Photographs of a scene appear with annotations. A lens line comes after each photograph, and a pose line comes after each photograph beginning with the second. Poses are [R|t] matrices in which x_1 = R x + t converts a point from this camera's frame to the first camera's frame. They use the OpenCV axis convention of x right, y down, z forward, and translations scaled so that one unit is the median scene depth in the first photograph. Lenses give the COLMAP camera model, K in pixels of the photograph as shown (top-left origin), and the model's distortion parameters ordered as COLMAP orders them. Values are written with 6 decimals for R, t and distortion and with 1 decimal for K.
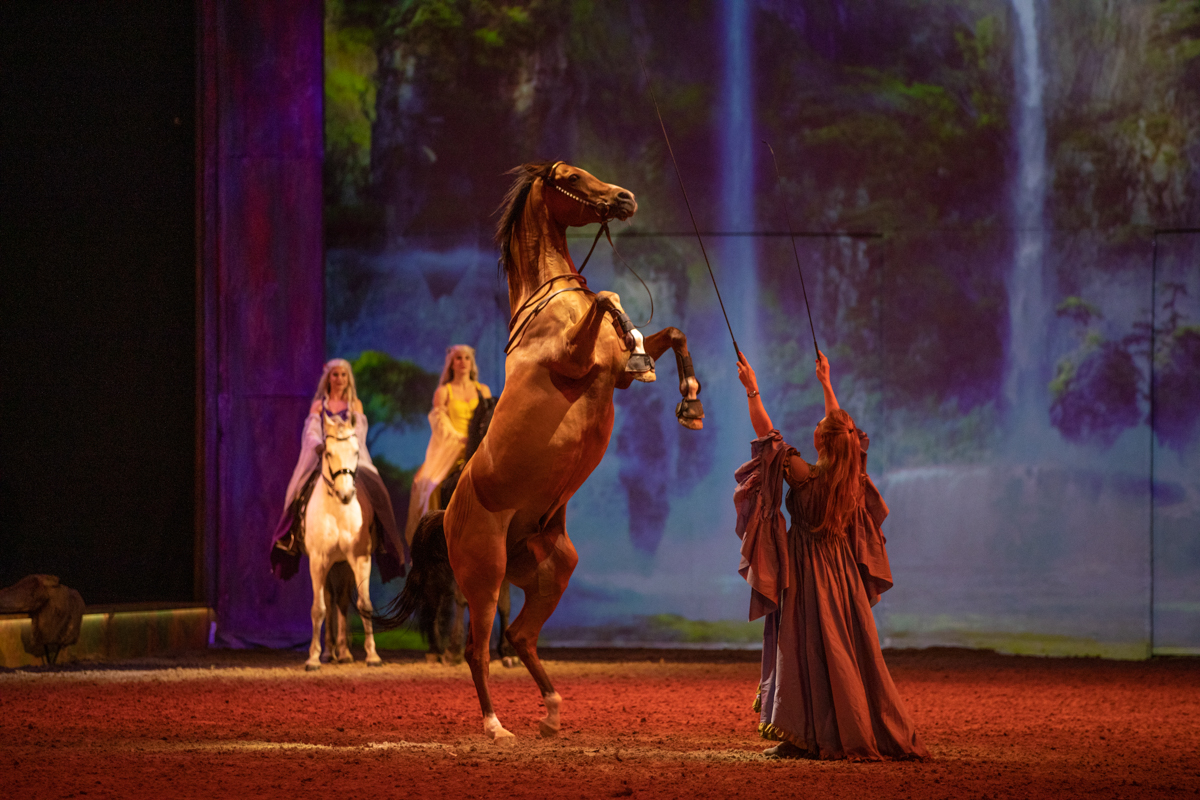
lens RADIAL K [[6475.7, 0, 691.3], [0, 6475.7, 347.0], [0, 0, 1]] dist [1.486569, 0.000000]
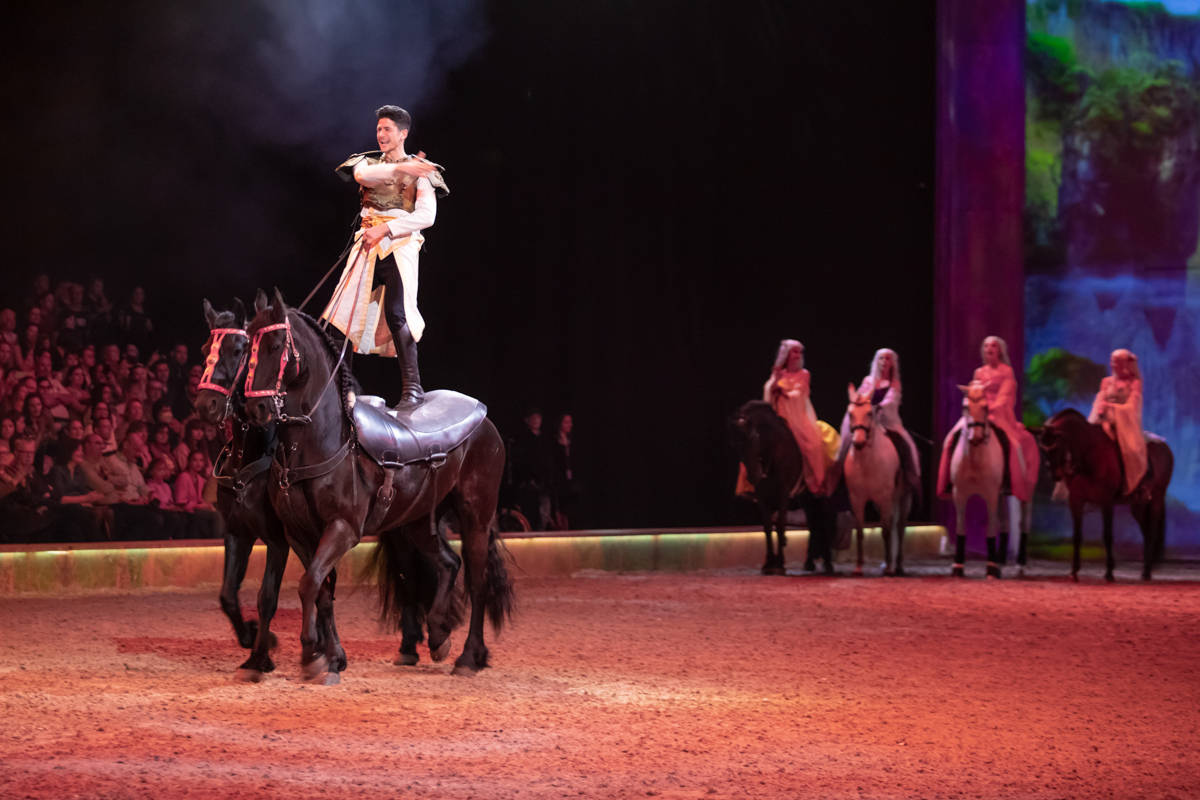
lens RADIAL K [[3414.6, 0, 605.3], [0, 3414.6, 392.8], [0, 0, 1]] dist [-0.080712, 0.000000]
pose [[0.985561, 0.010253, -0.169009, -0.020394], [-0.011313, 0.999922, -0.005308, 0.015282], [0.168942, 0.007143, 0.985600, 0.252631]]
